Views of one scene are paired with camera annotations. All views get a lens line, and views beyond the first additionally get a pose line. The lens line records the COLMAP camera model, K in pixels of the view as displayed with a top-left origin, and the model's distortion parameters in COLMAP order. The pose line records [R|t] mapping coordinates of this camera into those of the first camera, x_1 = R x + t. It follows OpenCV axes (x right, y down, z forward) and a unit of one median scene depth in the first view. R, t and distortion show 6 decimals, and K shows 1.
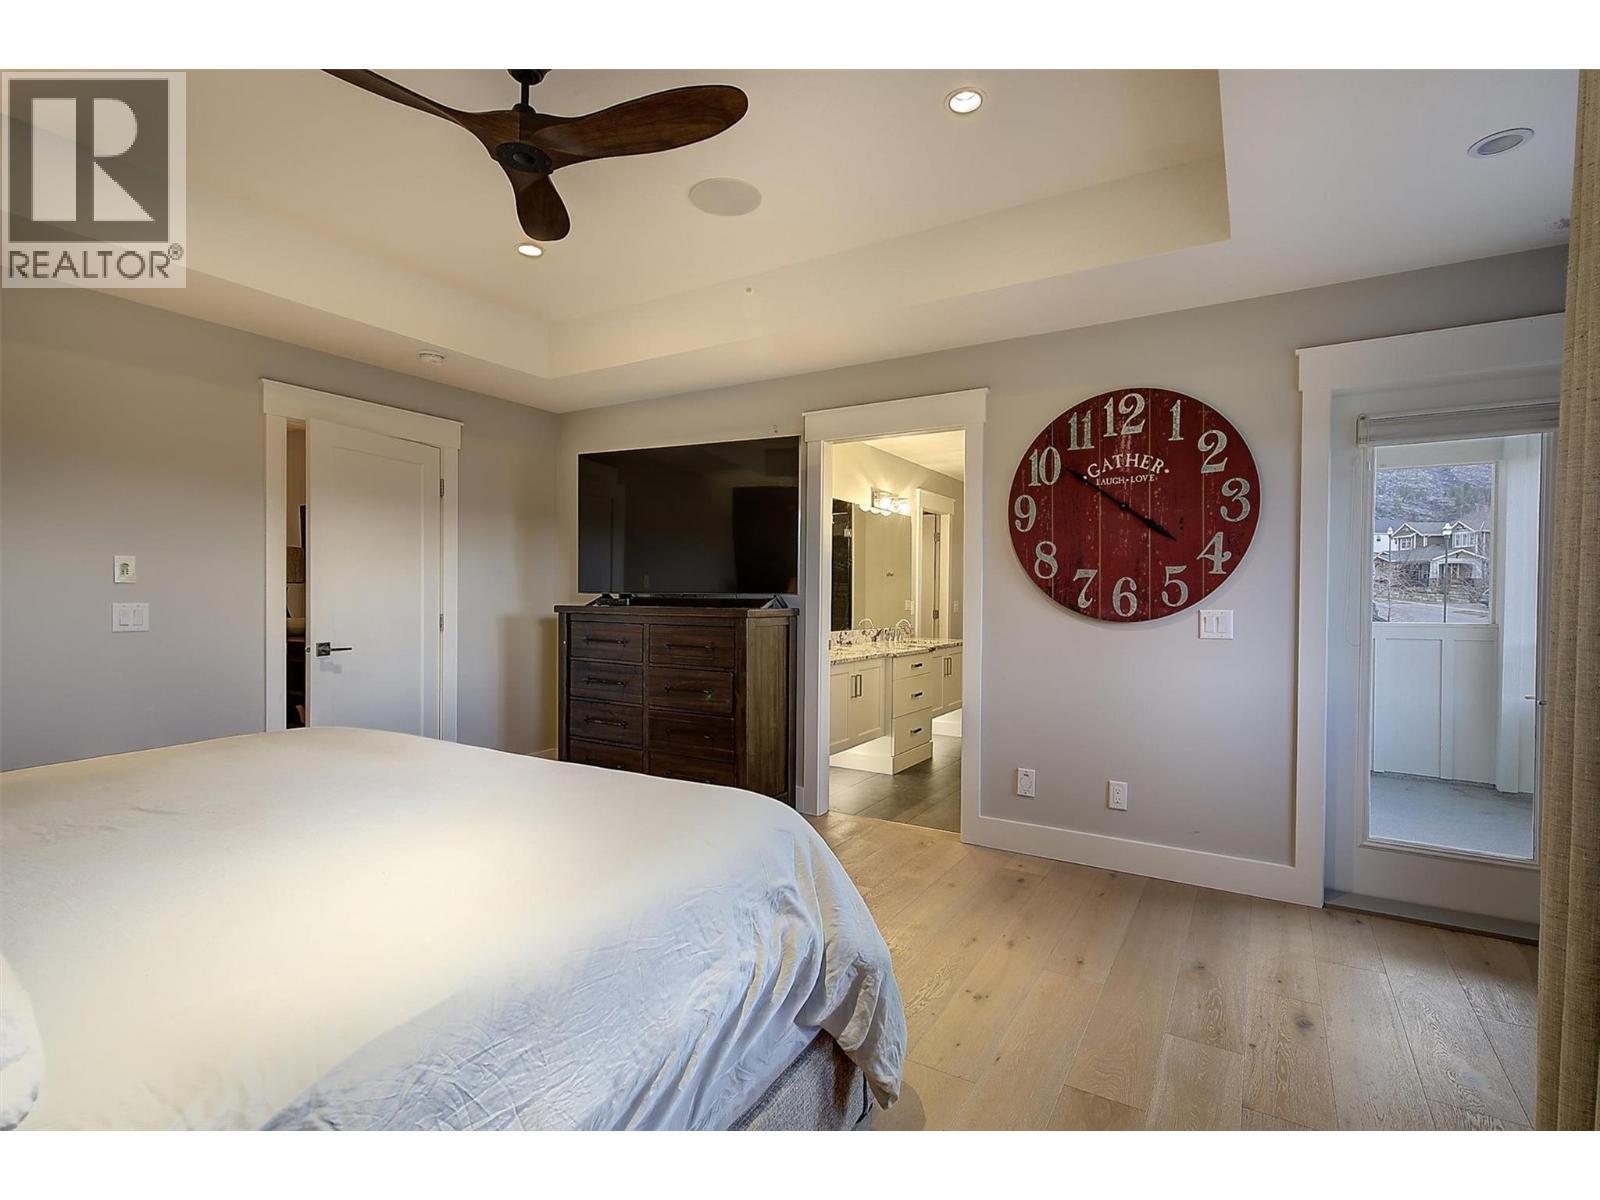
lens RADIAL K [[758.5, 0, 801.5], [0, 758.5, 589.5], [0, 0, 1]] dist [-0.003635, -0.000405]
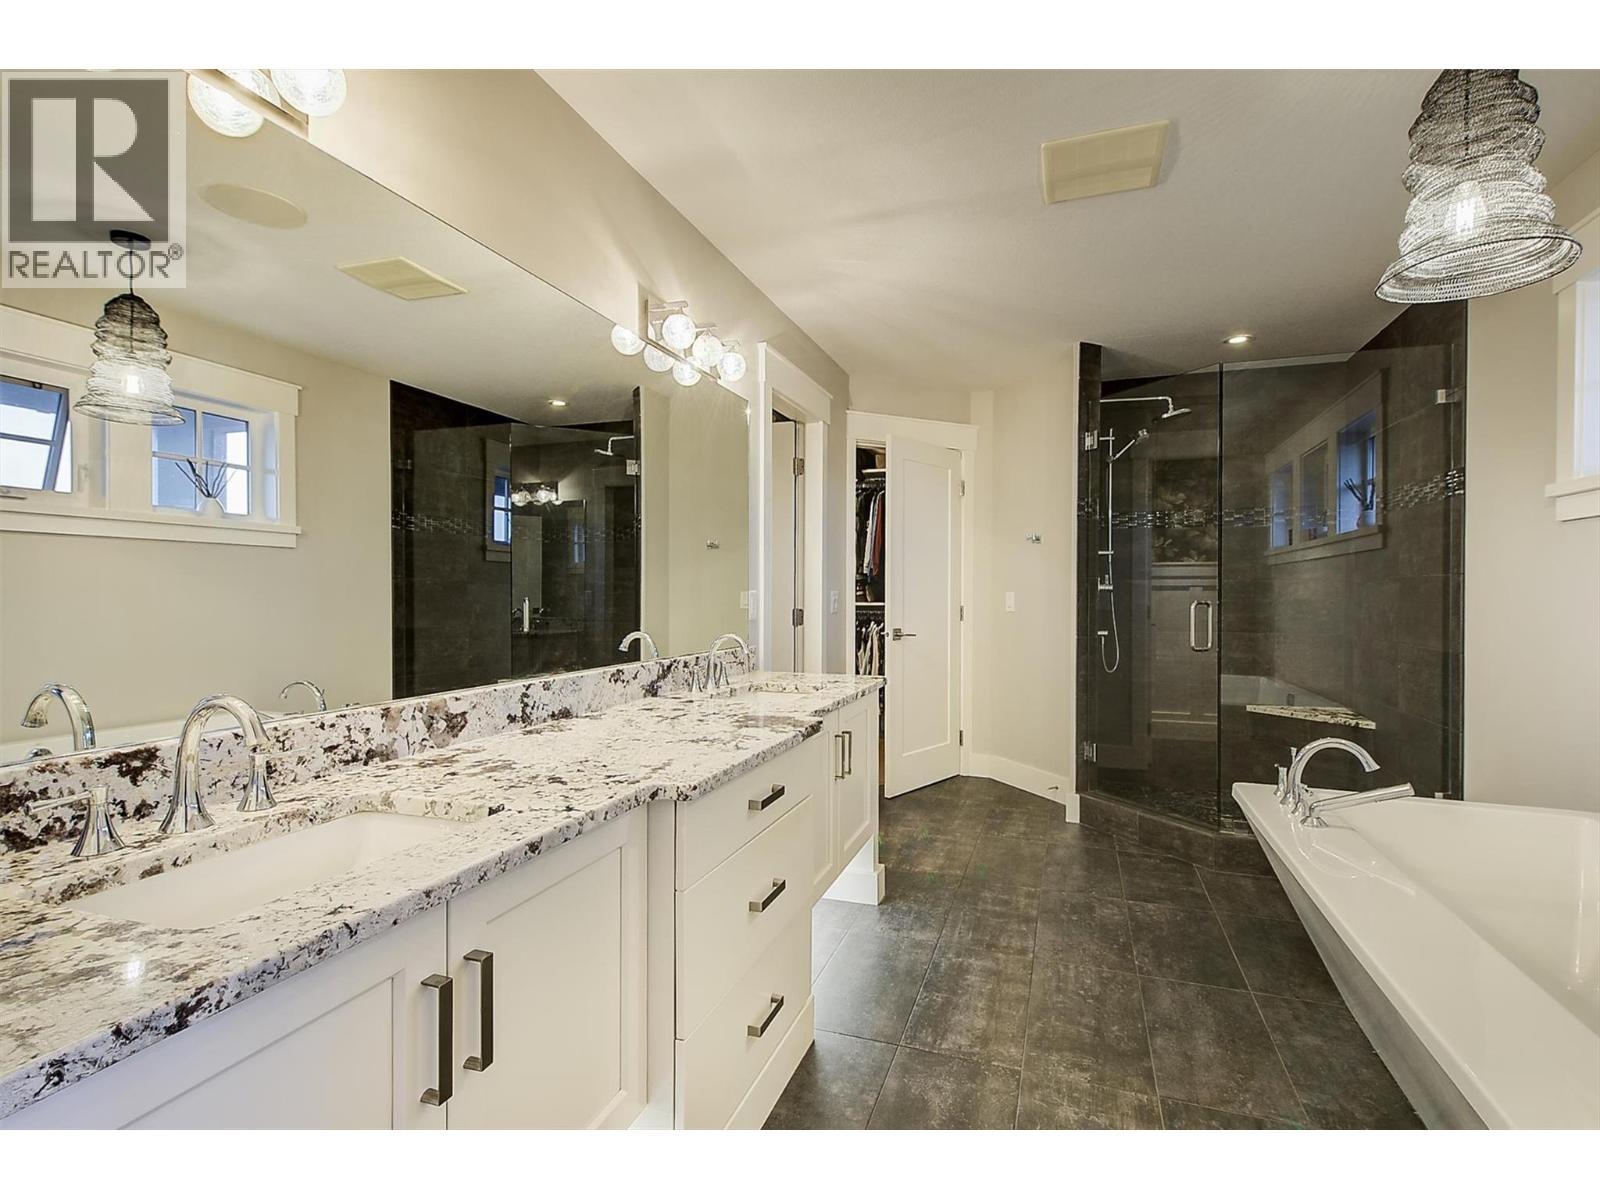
lens RADIAL K [[758.5, 0, 801.5], [0, 758.5, 589.5], [0, 0, 1]] dist [-0.003635, -0.000405]
pose [[0.978334, -0.007727, 0.206888, 0.084270], [0.006897, 0.999965, 0.004734, 0.013596], [-0.206917, -0.003204, 0.978353, 0.570732]]
